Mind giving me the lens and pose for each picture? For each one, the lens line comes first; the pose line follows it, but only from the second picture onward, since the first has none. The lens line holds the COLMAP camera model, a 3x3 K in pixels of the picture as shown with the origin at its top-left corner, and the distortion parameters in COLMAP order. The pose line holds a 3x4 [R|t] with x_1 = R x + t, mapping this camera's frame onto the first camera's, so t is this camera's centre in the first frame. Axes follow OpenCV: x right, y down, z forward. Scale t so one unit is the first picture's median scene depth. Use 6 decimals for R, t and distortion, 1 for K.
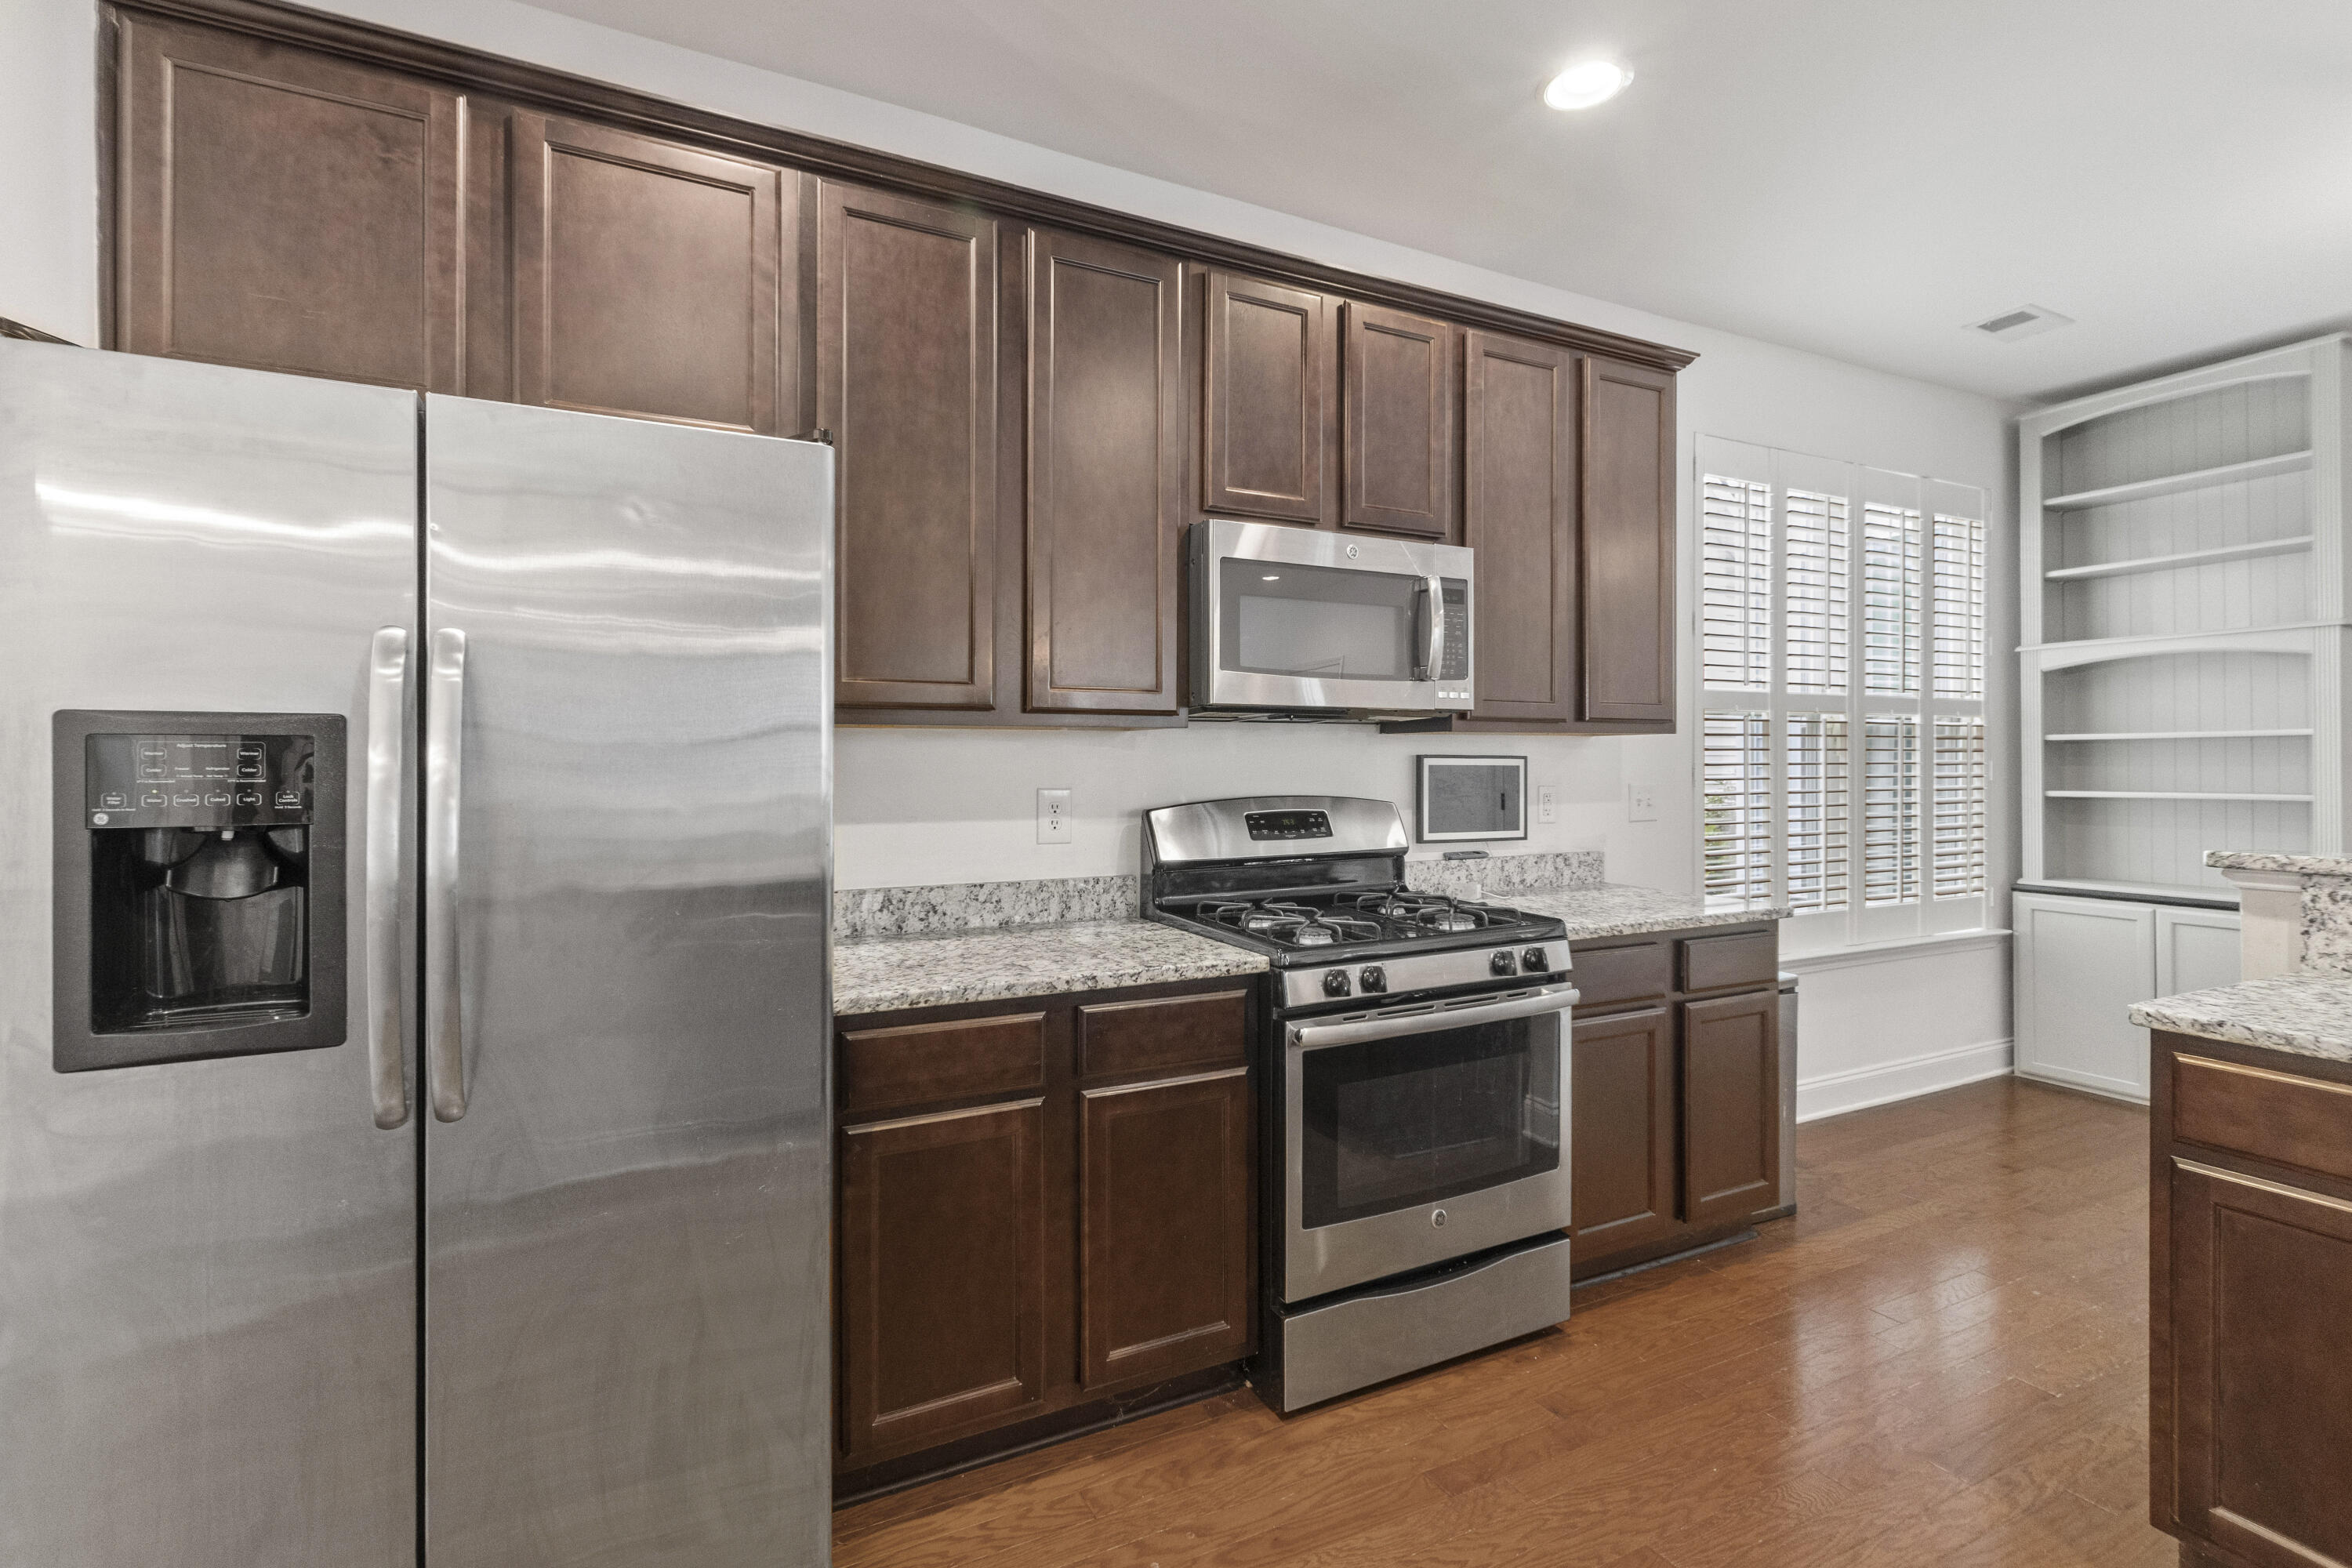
lens RADIAL K [[1074.6, 0, 1164.4], [0, 1074.6, 766.5], [0, 0, 1]] dist [0.015550, 0.000517]
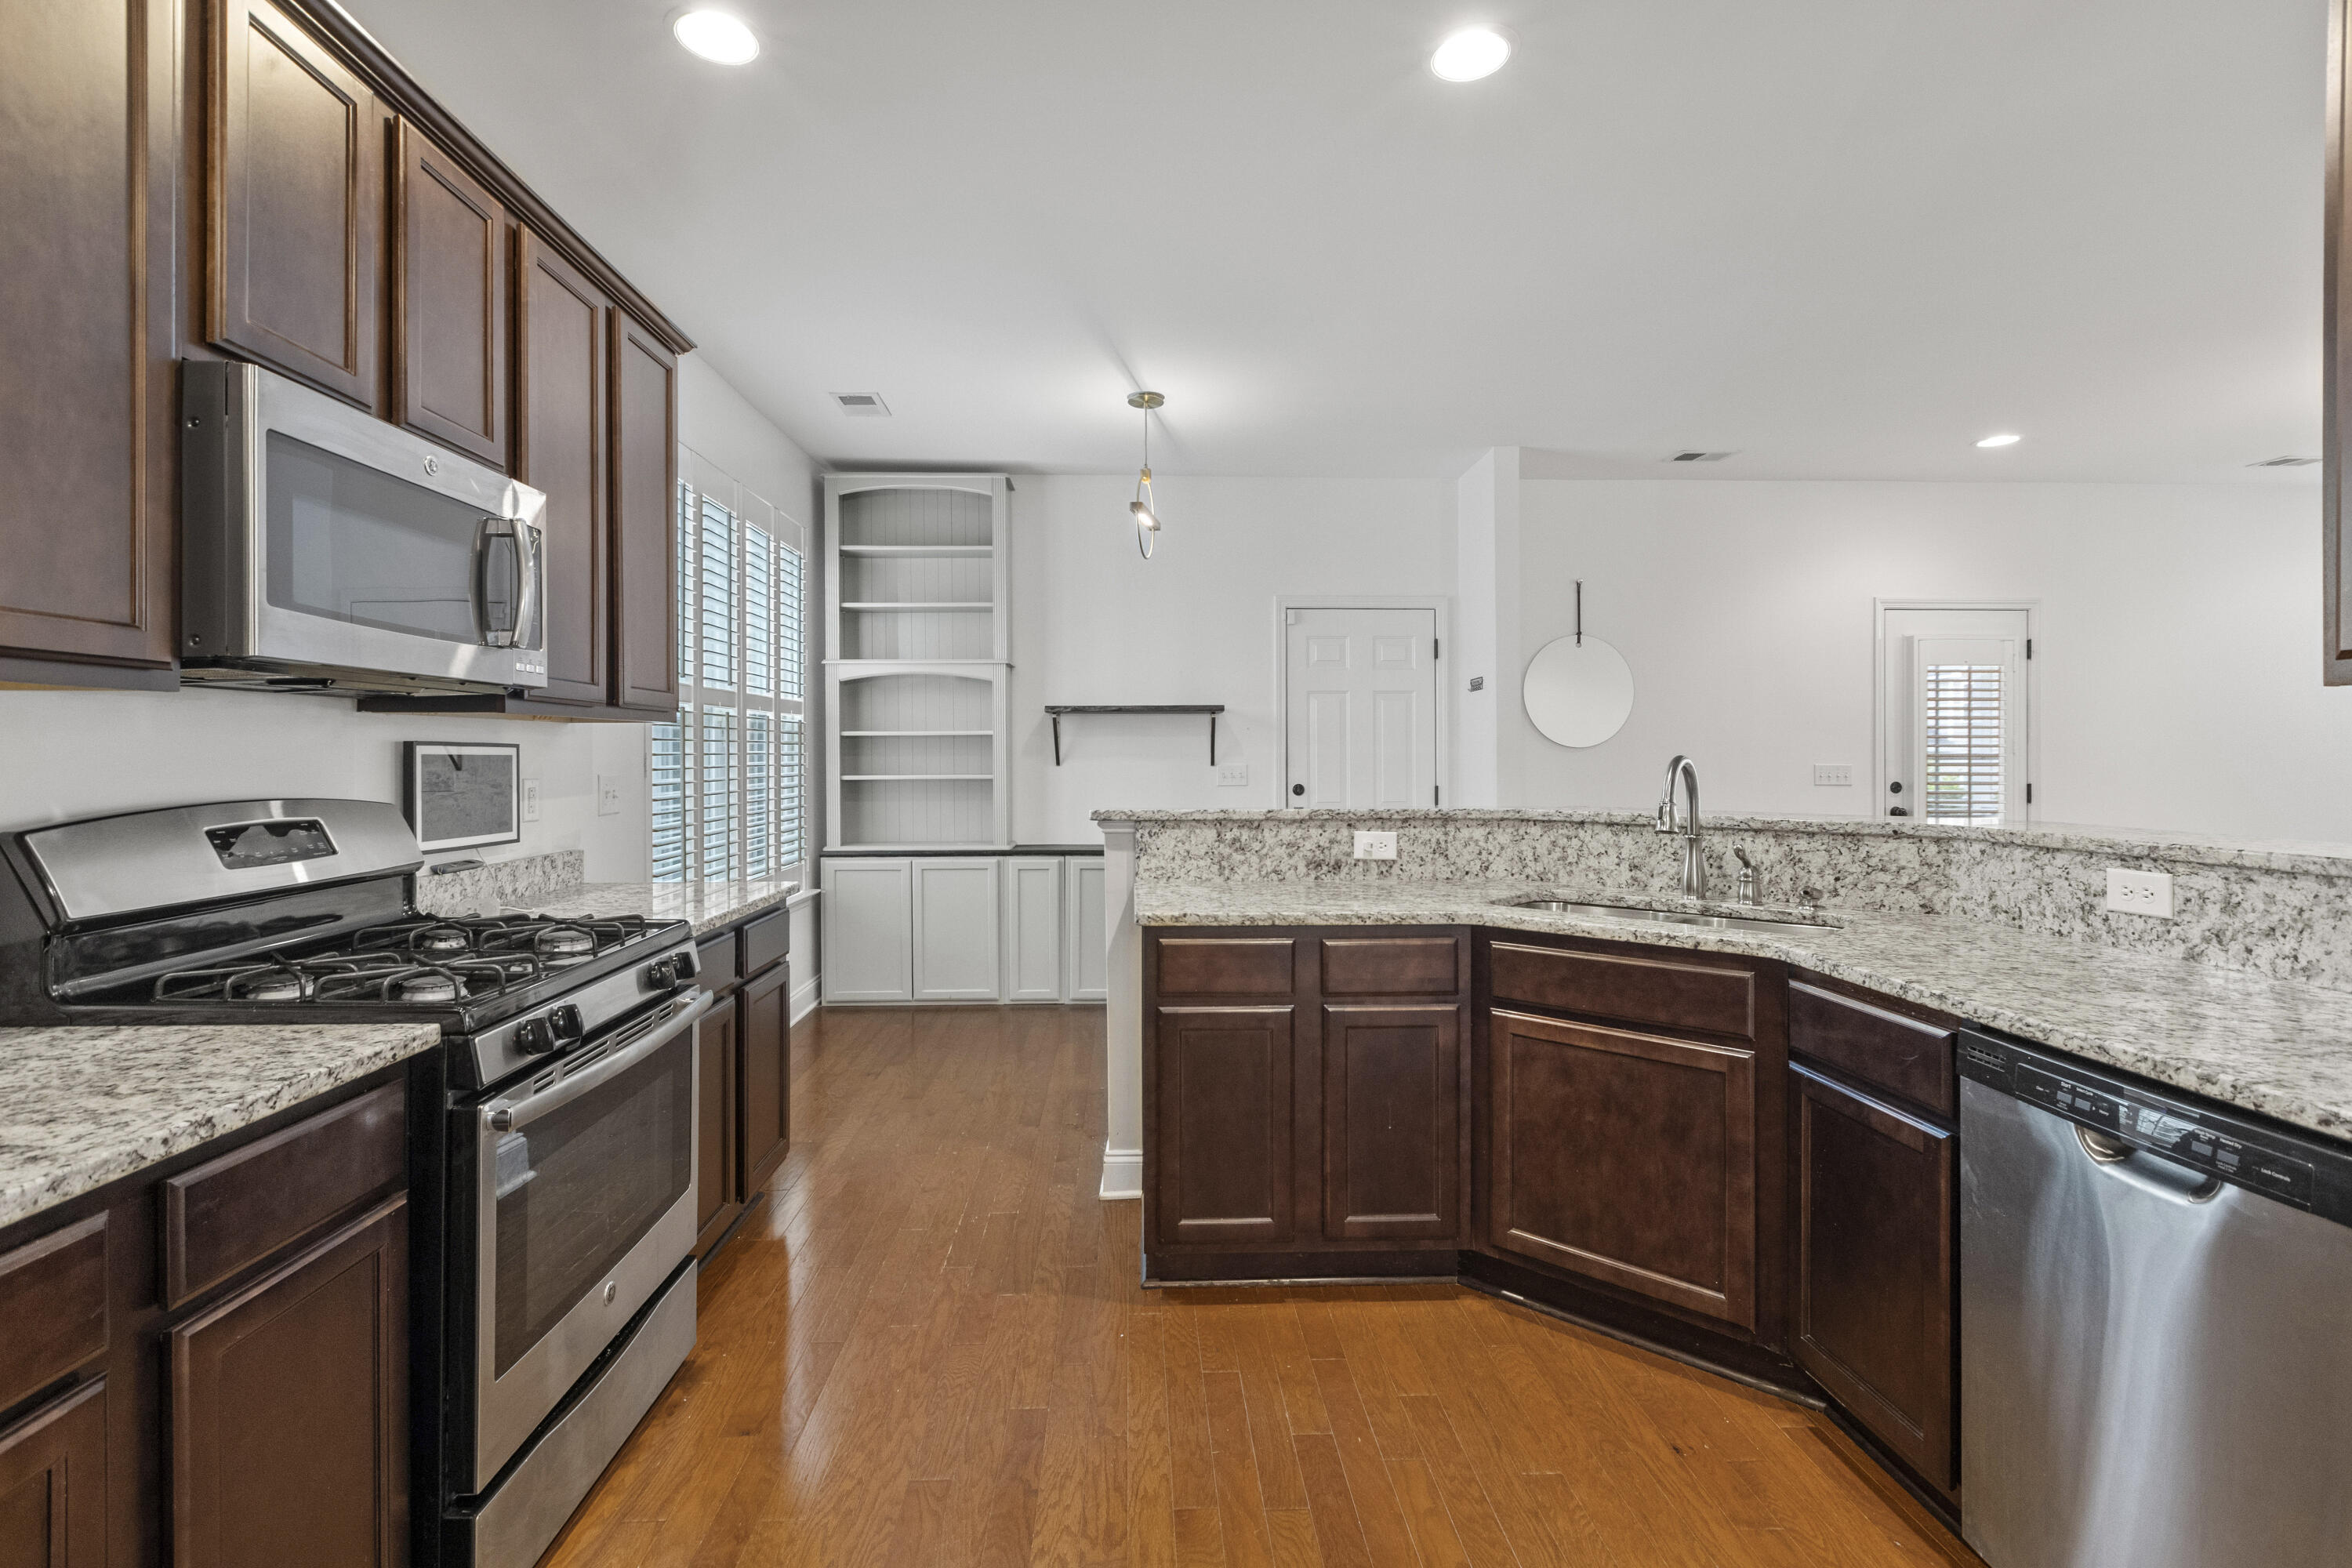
lens RADIAL K [[1074.6, 0, 1160.7], [0, 1074.6, 763.4], [0, 0, 1]] dist [0.015550, 0.000517]
pose [[0.431671, -0.007503, 0.902000, -0.232405], [0.003932, 0.999972, 0.006436, 0.002209], [-0.902022, 0.000769, 0.431689, 0.181291]]
